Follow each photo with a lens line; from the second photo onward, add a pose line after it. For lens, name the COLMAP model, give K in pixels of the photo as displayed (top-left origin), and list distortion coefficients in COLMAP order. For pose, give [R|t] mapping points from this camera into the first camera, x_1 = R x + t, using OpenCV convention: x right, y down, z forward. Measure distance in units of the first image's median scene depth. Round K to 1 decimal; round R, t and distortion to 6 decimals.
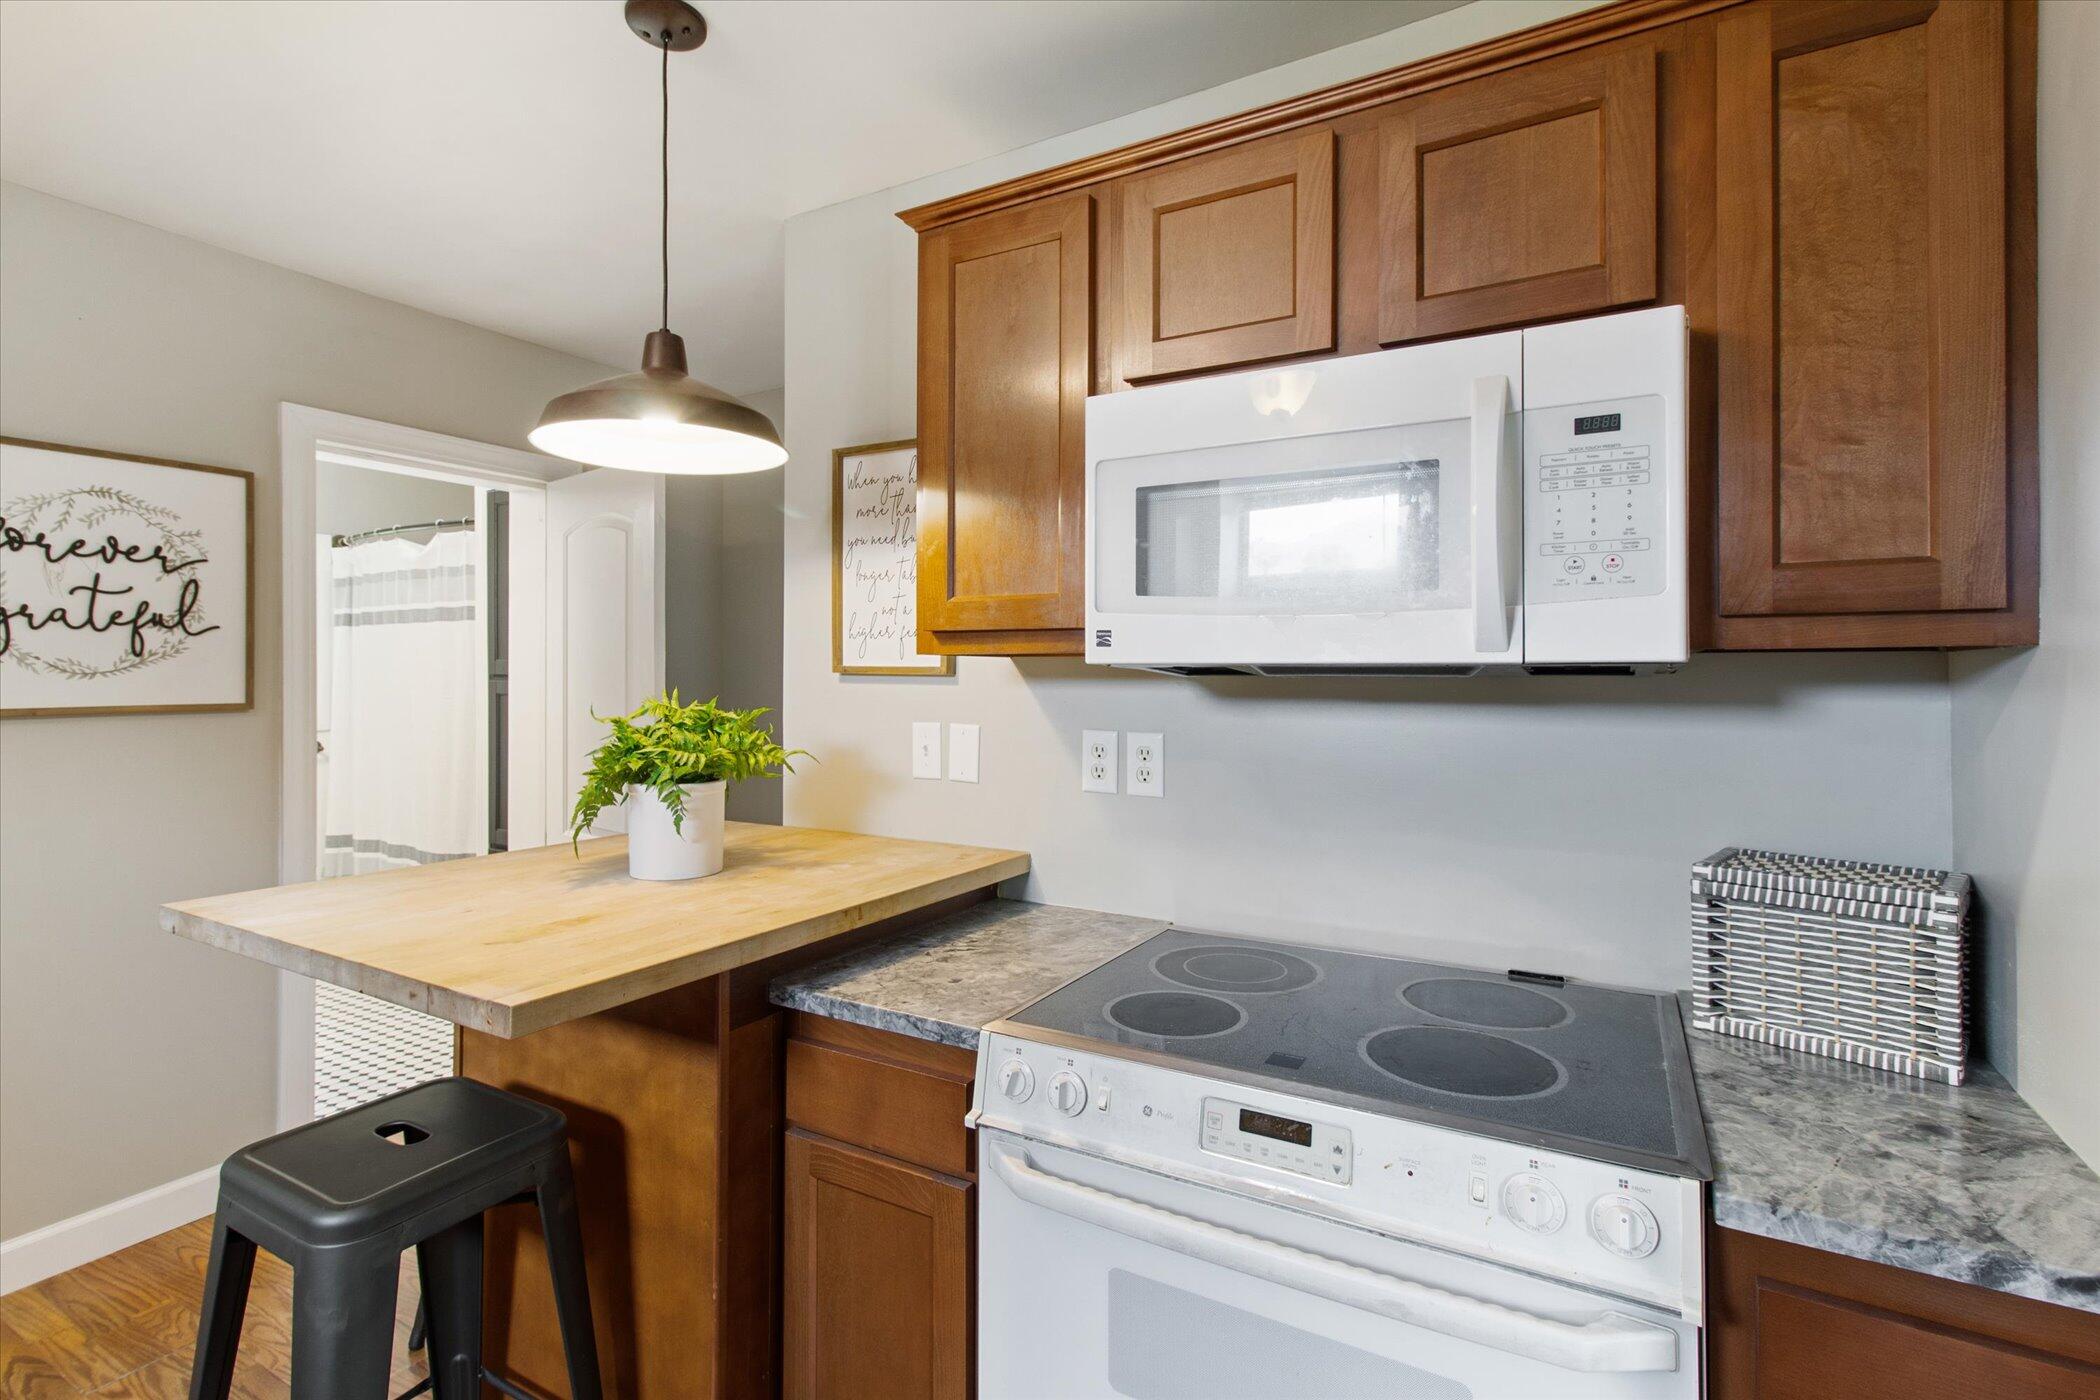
lens RADIAL K [[975.8, 0, 1046.8], [0, 975.8, 666.1], [0, 0, 1]] dist [0.003657, -0.000337]
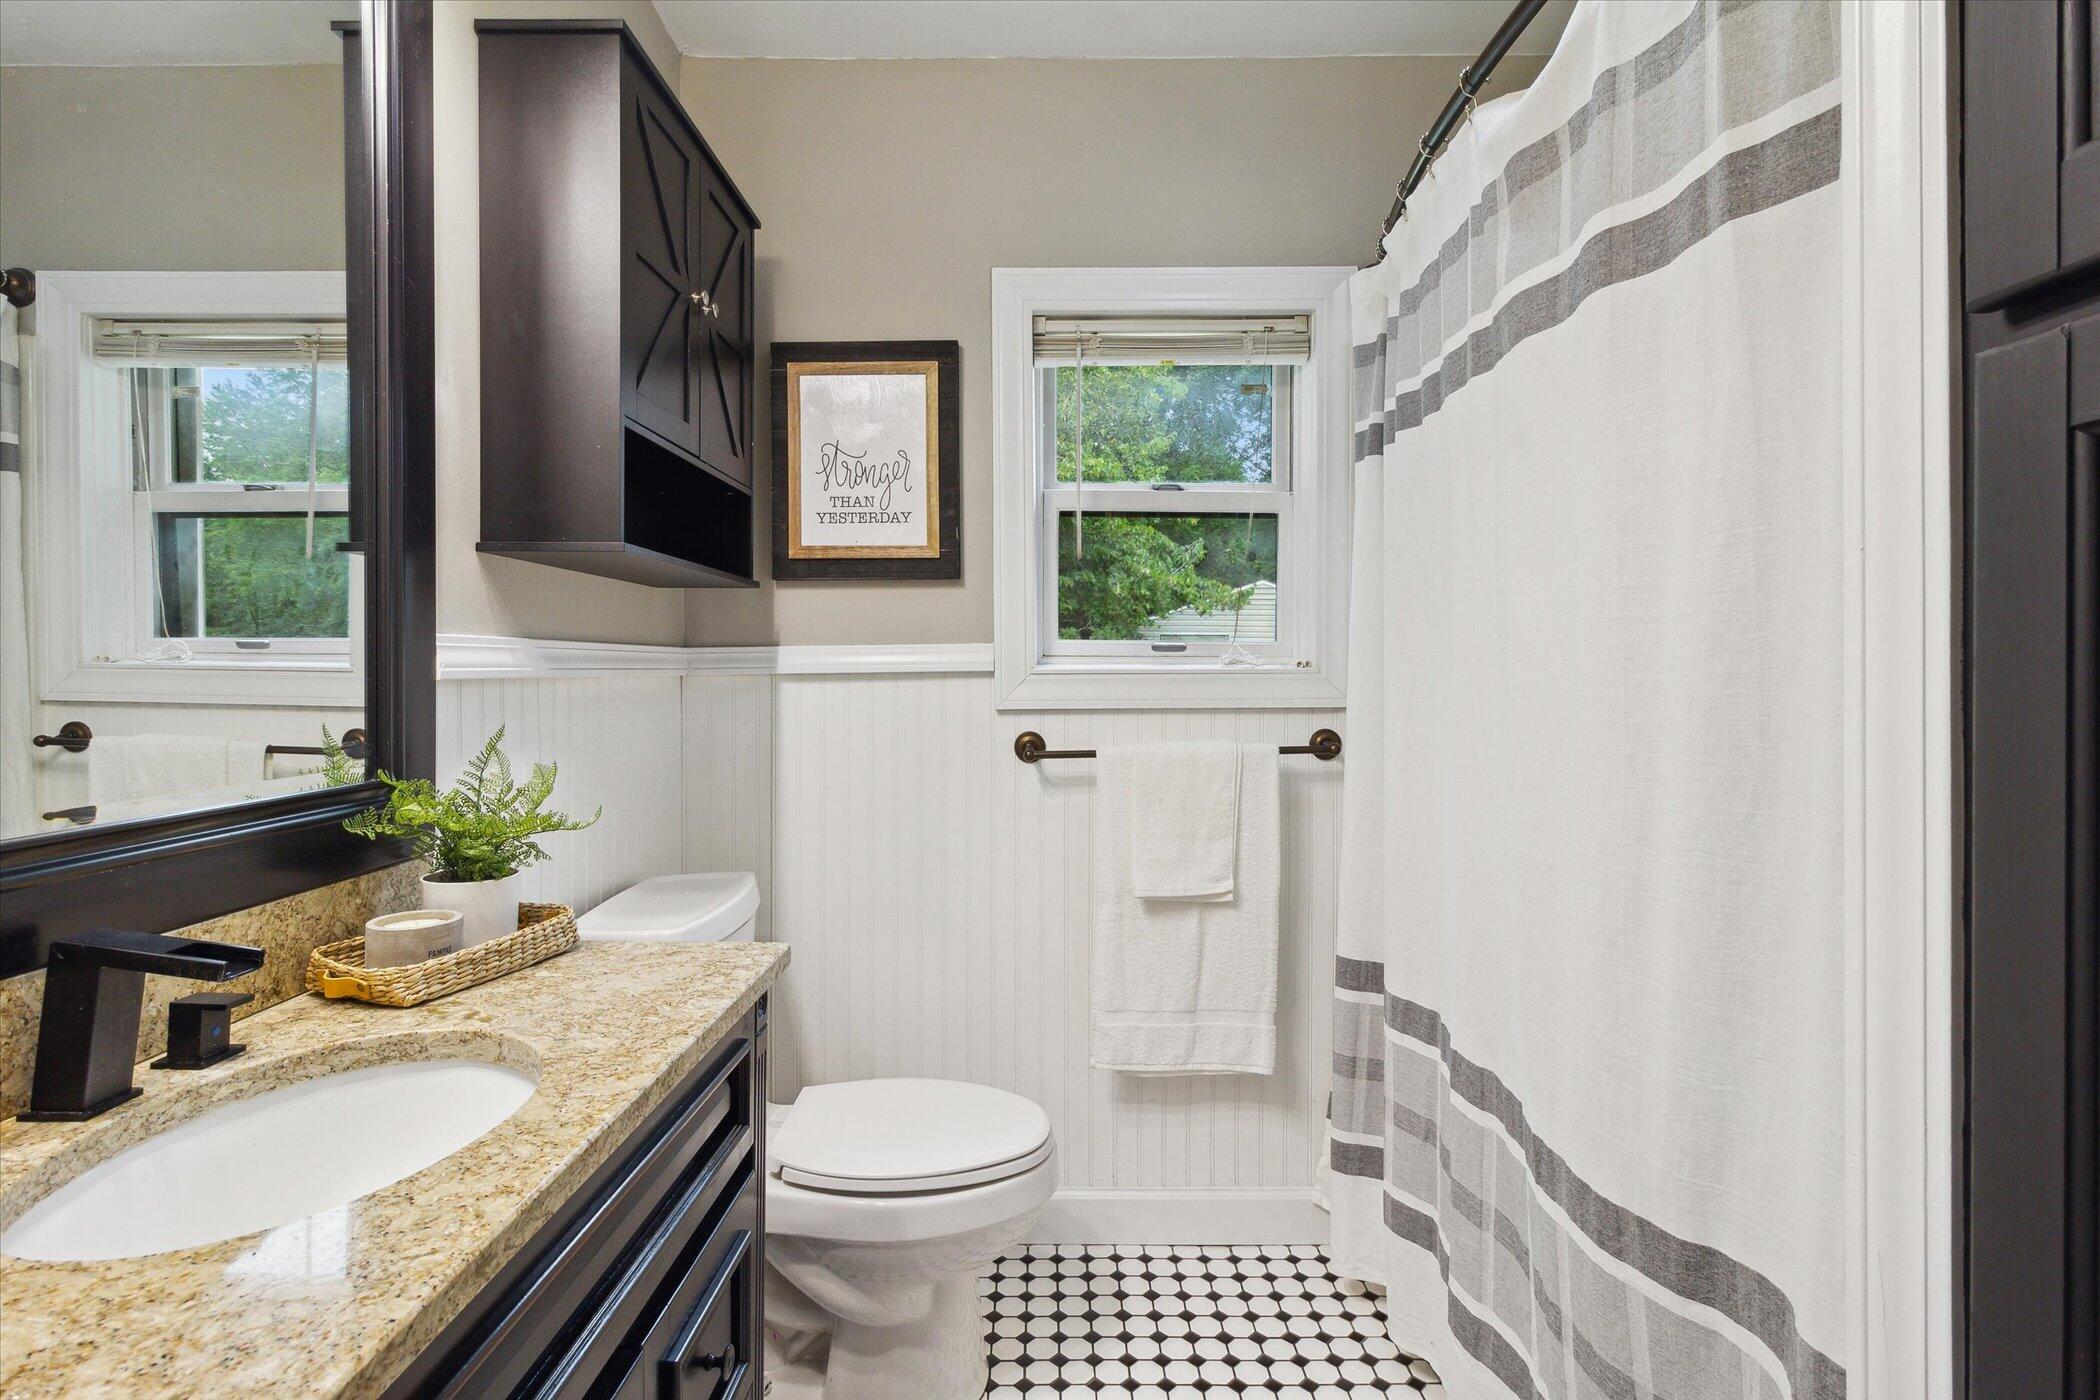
lens RADIAL K [[976.2, 0, 1051.1], [0, 976.2, 672.3], [0, 0, 1]] dist [0.003669, 0.000141]
pose [[0.492271, 0.002619, -0.870438, -0.885375], [0.003219, 0.999983, 0.004830, 0.099389], [0.870436, -0.005180, 0.492254, 1.410114]]
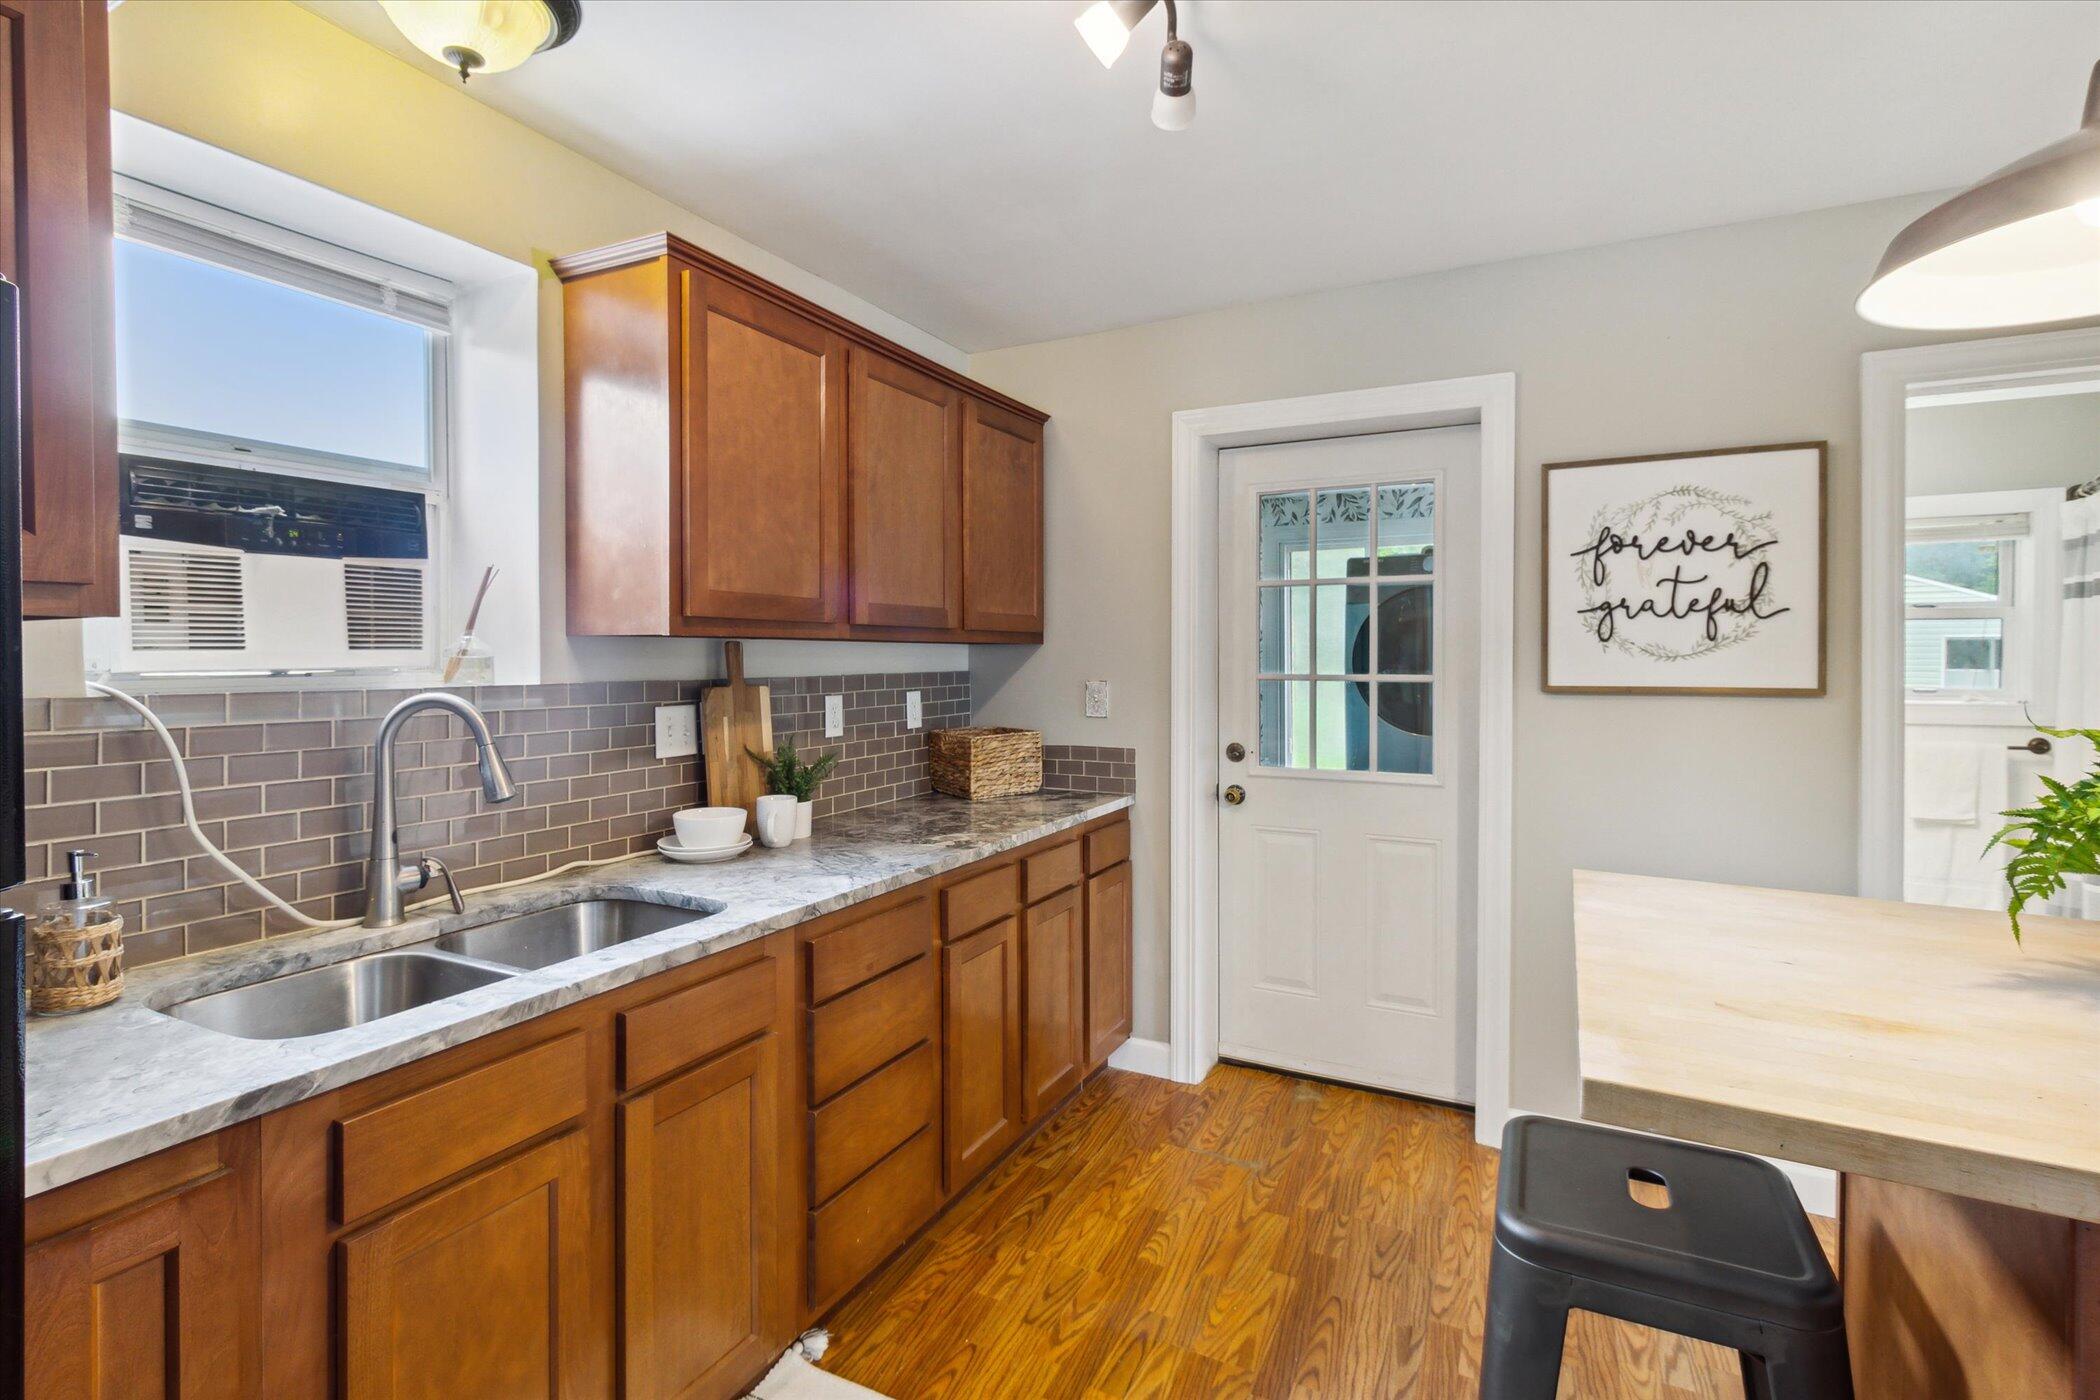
lens RADIAL K [[981.0, 0, 1050.4], [0, 981.0, 668.7], [0, 0, 1]] dist [0.006008, -0.000198]
pose [[0.046250, 0.013115, -0.998844, 0.105818], [0.005793, 0.999893, 0.013397, 0.002157], [0.998913, -0.006406, 0.046169, 0.255738]]
